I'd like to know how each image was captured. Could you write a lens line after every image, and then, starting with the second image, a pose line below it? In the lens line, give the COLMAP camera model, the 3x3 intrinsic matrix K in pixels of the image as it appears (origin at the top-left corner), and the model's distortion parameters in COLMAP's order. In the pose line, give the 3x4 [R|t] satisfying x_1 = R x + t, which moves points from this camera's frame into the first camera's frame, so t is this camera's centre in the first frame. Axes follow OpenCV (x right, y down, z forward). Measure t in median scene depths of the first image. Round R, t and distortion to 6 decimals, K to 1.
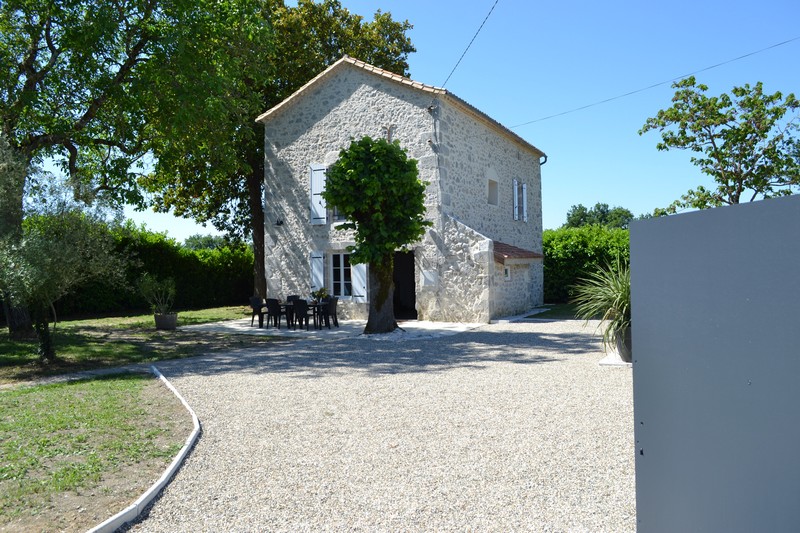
lens RADIAL K [[655.9, 0, 400.4], [0, 655.9, 264.7], [0, 0, 1]] dist [-0.042669, -0.005601]
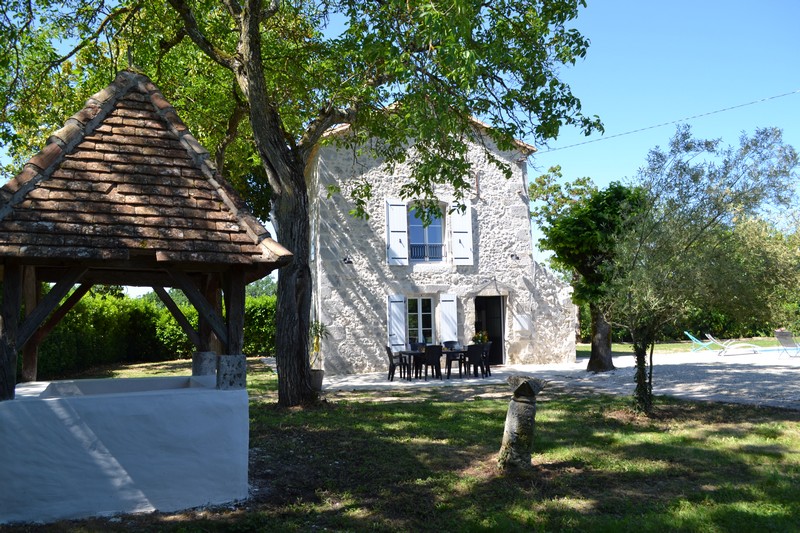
lens RADIAL K [[655.9, 0, 400.3], [0, 655.9, 267.4], [0, 0, 1]] dist [-0.042669, -0.005601]
pose [[0.732854, 0.054552, 0.678195, -0.812430], [0.008287, 0.995991, -0.089069, 0.024223], [-0.680335, 0.070895, 0.729464, 0.376019]]
